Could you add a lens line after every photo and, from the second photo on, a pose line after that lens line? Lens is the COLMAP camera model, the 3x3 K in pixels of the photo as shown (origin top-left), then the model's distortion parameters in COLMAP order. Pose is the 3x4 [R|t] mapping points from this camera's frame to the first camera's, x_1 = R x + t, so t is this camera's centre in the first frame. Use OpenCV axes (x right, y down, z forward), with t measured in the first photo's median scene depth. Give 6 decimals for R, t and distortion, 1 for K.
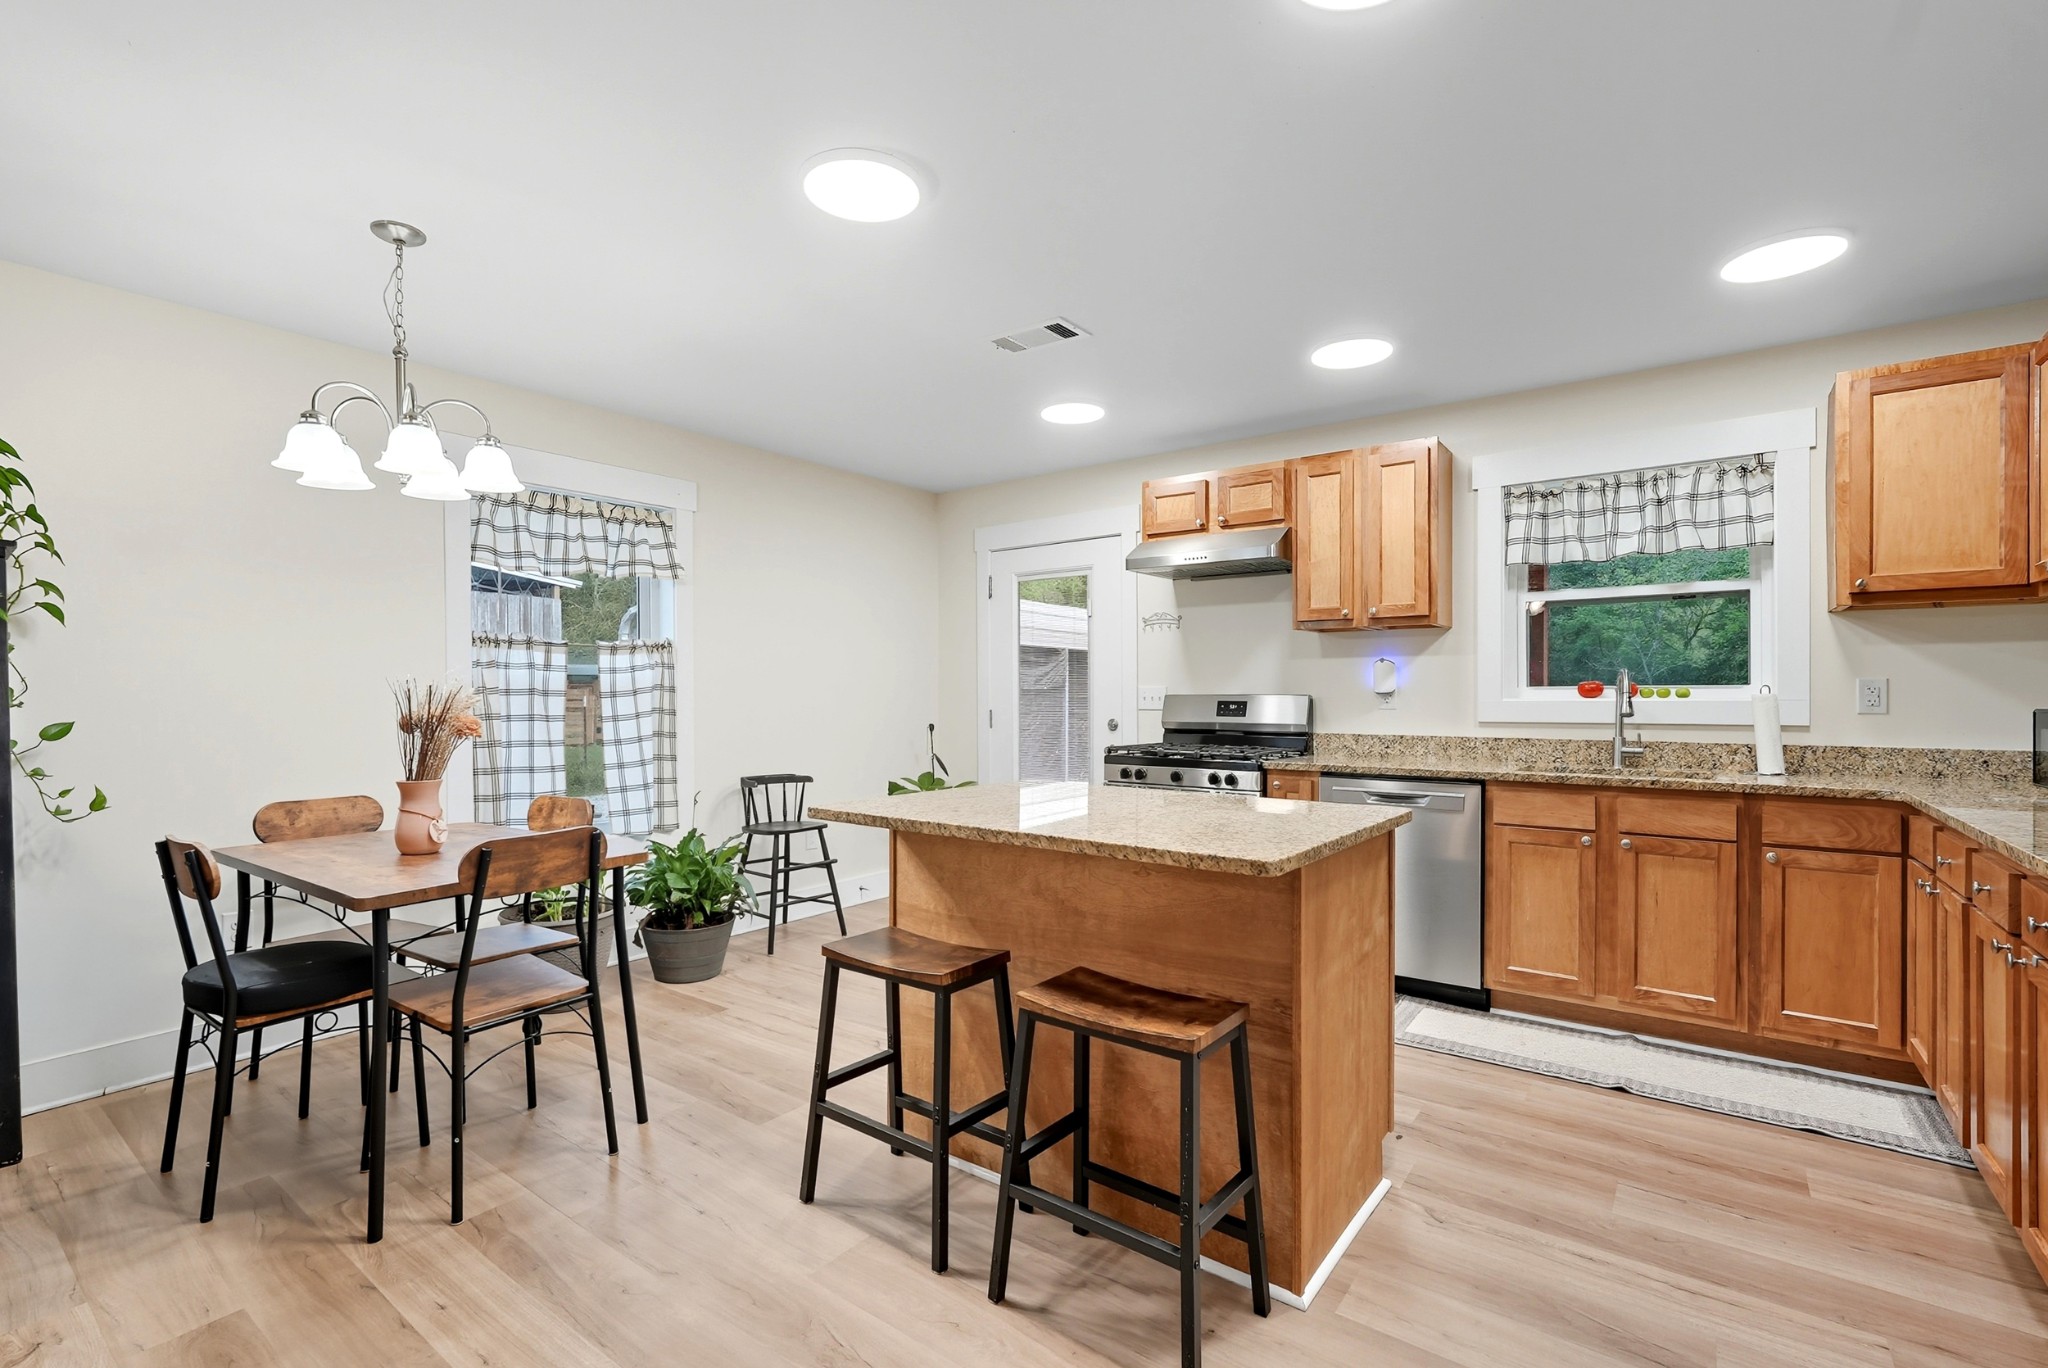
lens RADIAL K [[910.9, 0, 1025.1], [0, 910.9, 693.7], [0, 0, 1]] dist [-0.011050, 0.001298]
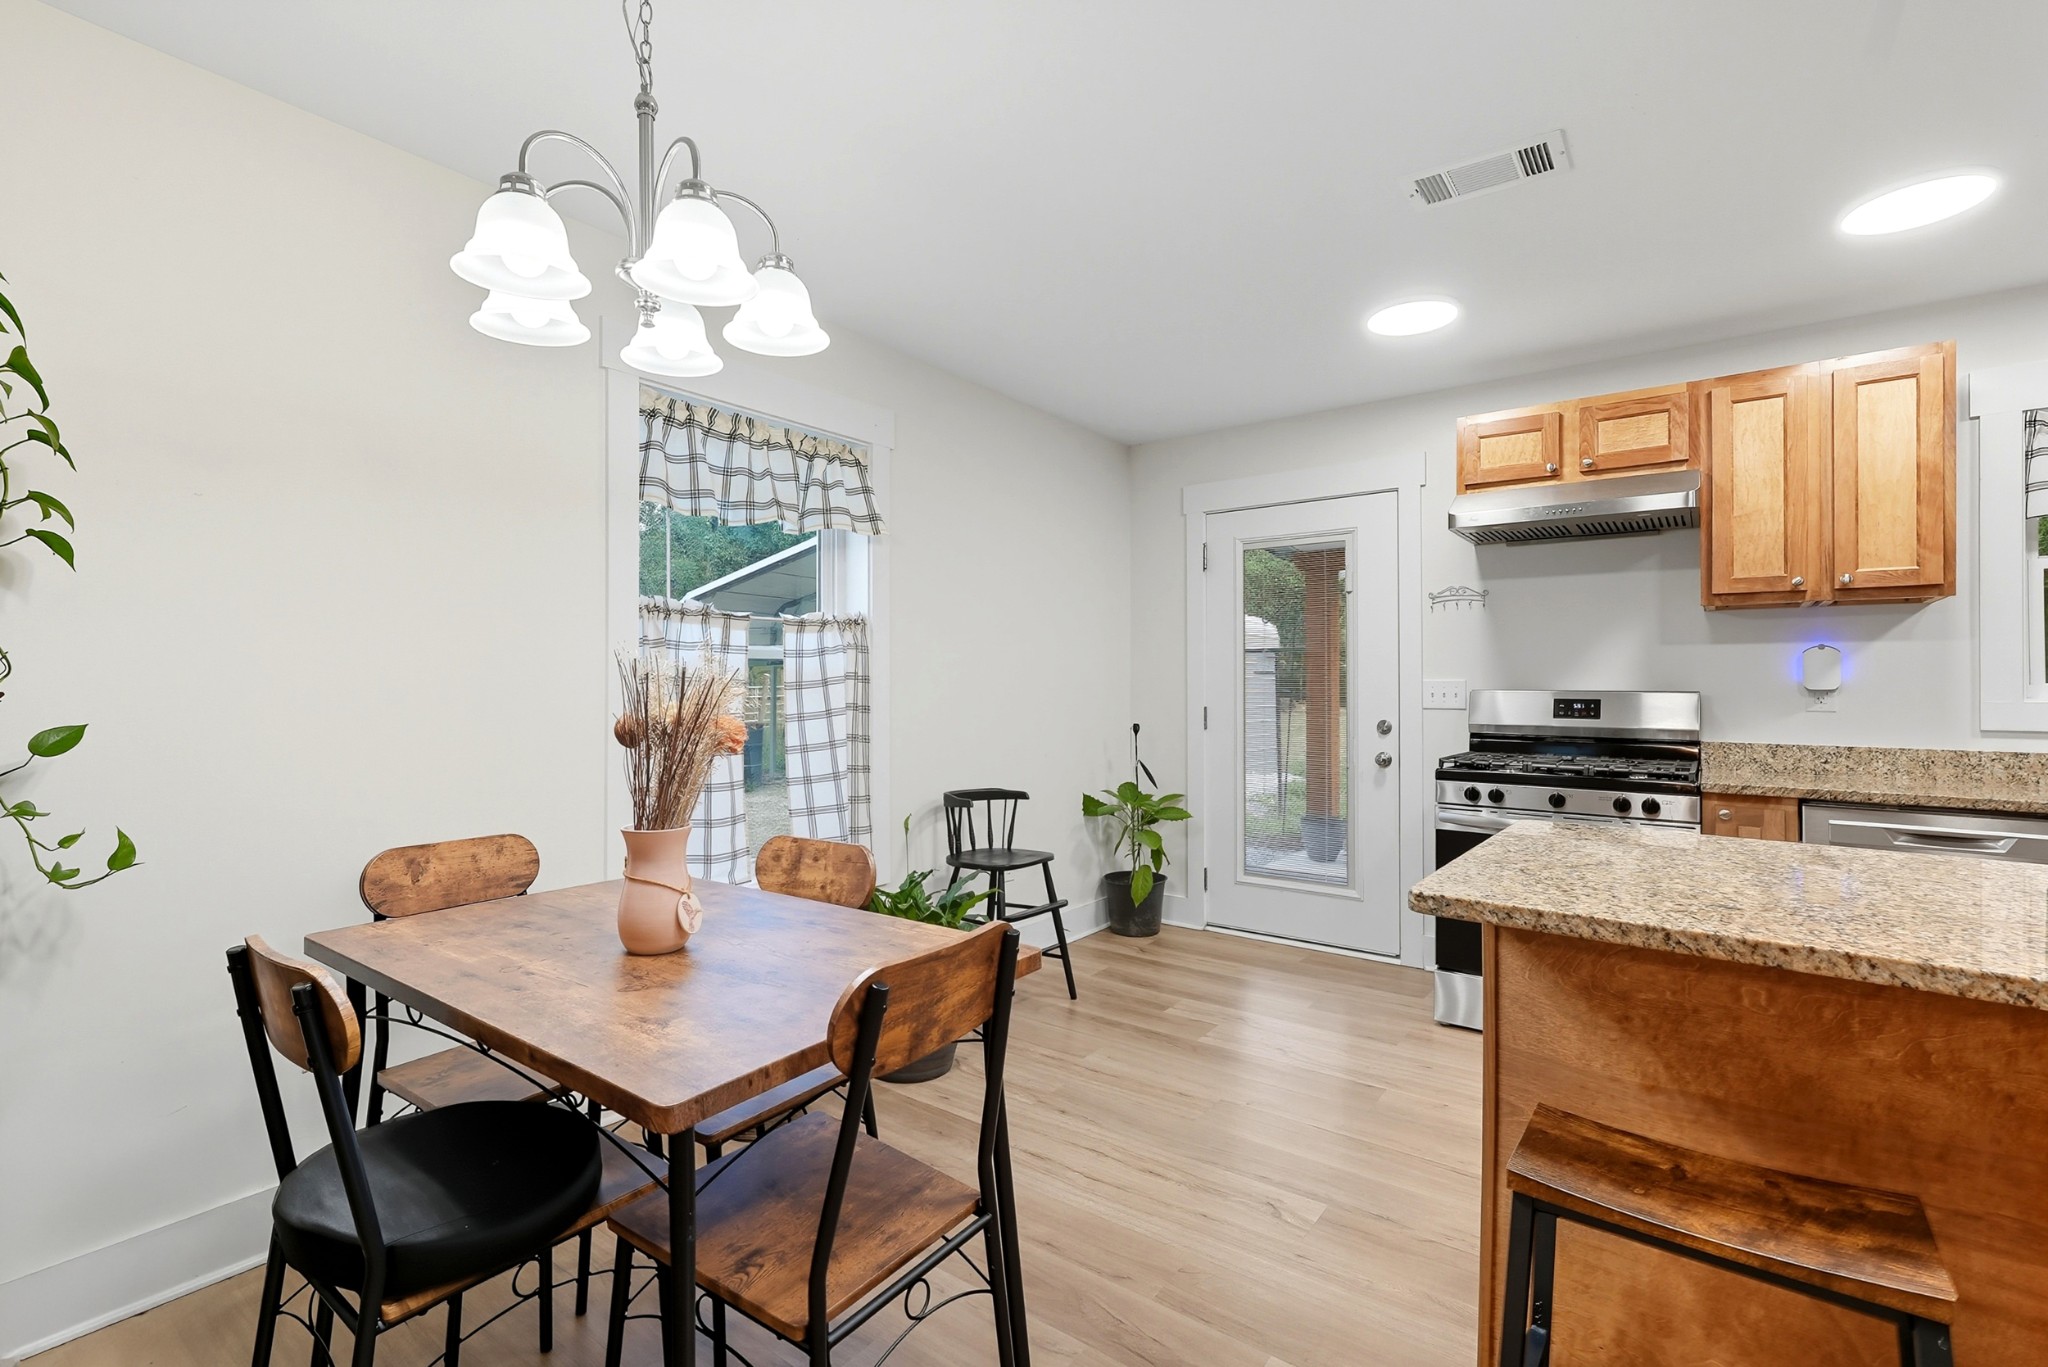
lens RADIAL K [[906.3, 0, 1018.7], [0, 906.3, 674.2], [0, 0, 1]] dist [-0.008968, 0.001489]
pose [[0.999943, 0.006601, -0.008445, -0.285322], [-0.006711, 0.999892, -0.013100, 0.000256], [0.008357, 0.013156, 0.999879, 0.269820]]
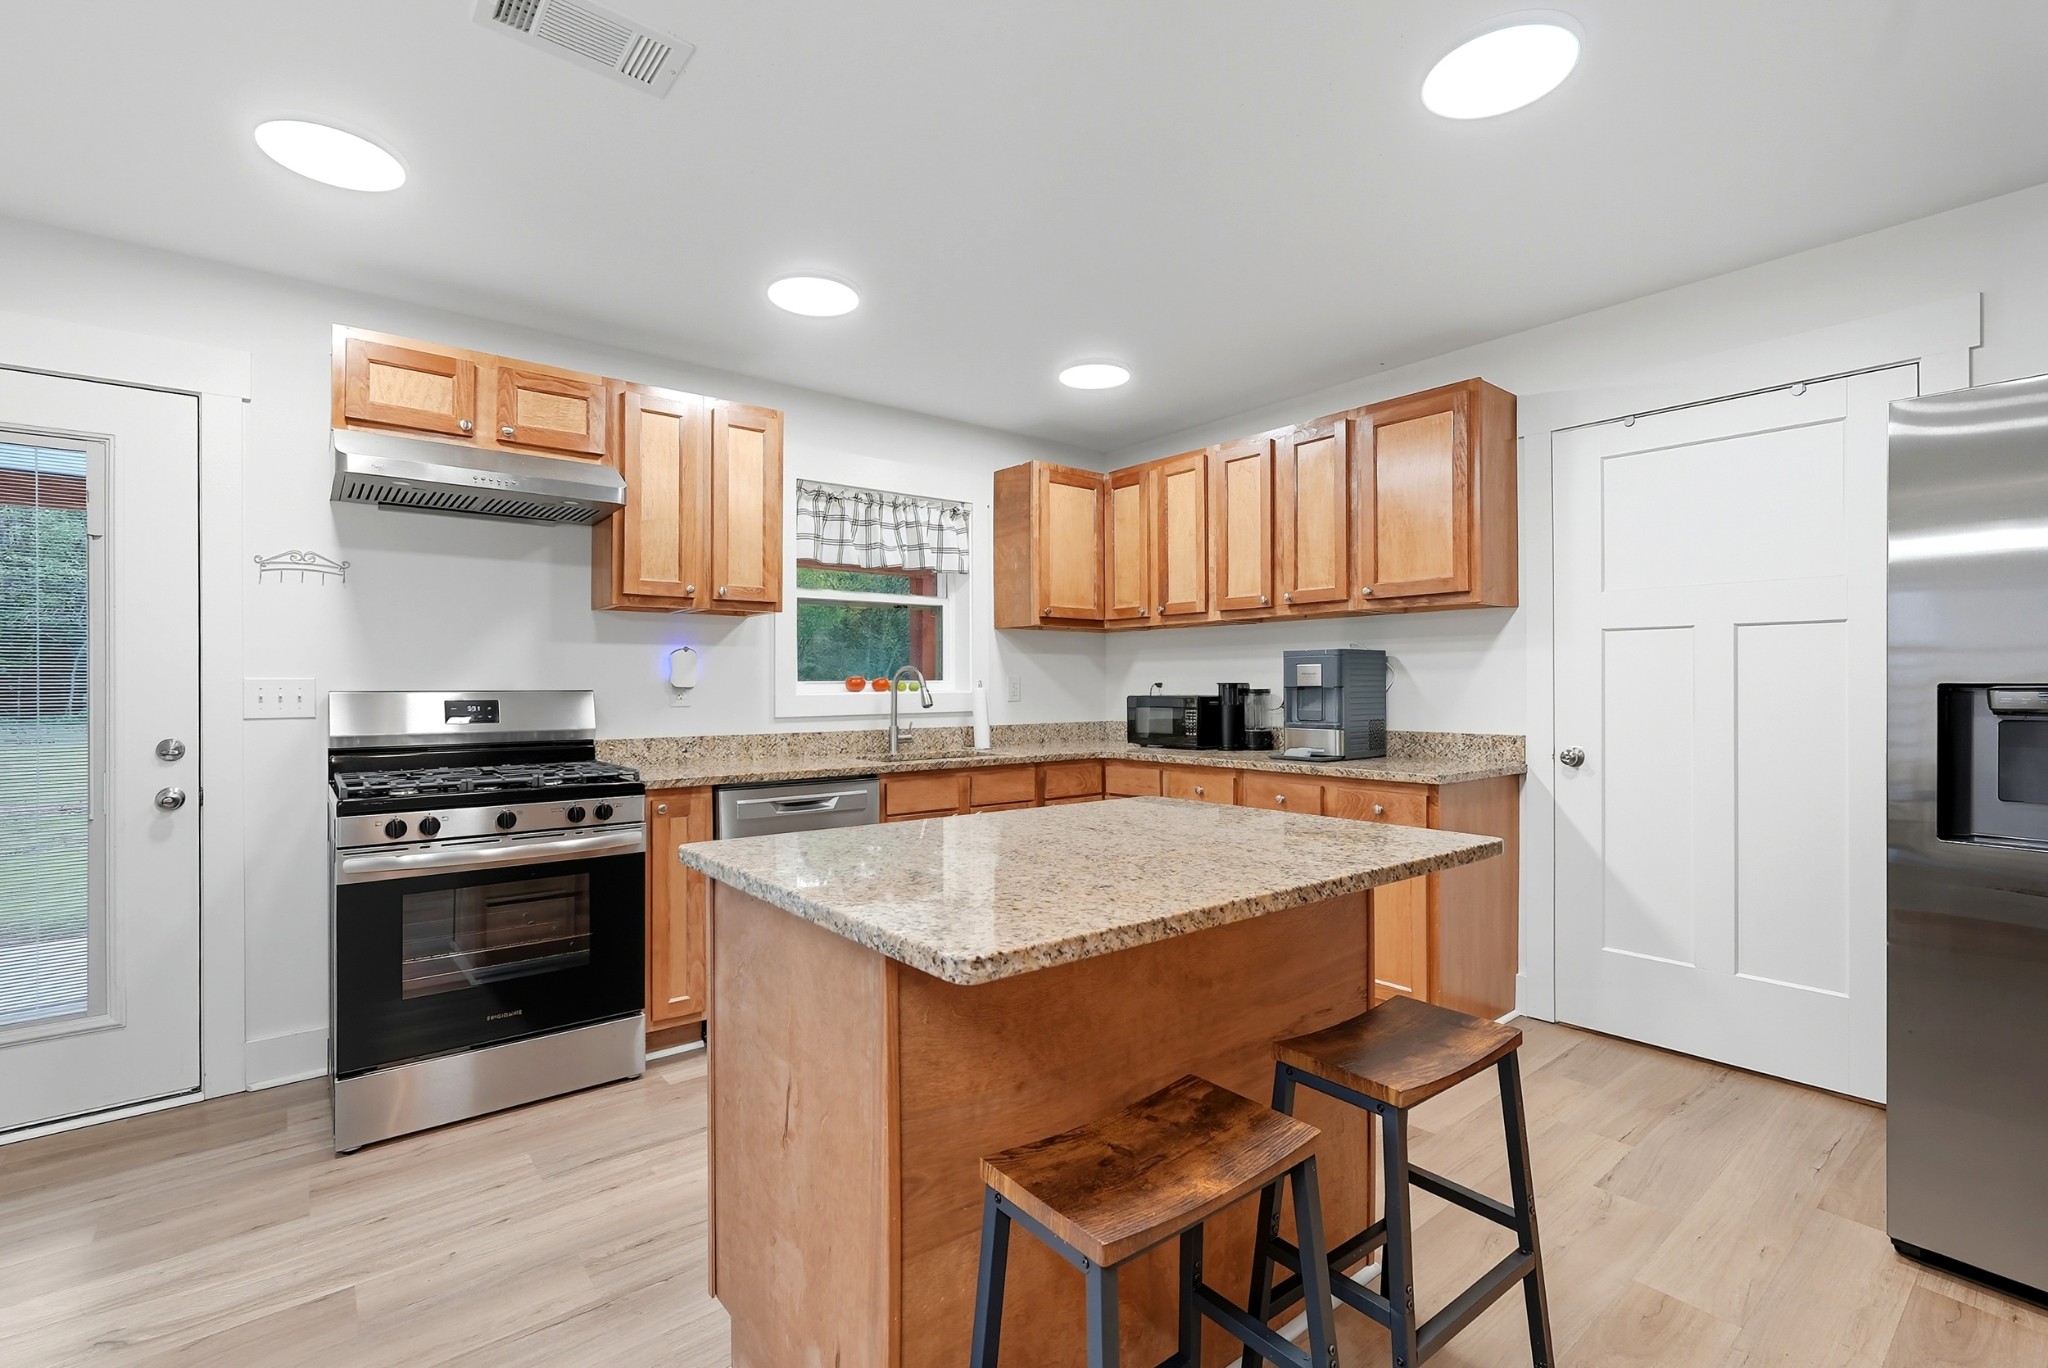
lens RADIAL K [[912.6, 0, 1015.5], [0, 912.6, 680.2], [0, 0, 1]] dist [-0.001597, 0.000398]
pose [[0.249181, 0.005830, 0.968439, -0.383002], [0.004583, 0.999964, -0.007199, -0.000195], [-0.968446, 0.006232, 0.249145, 0.527923]]
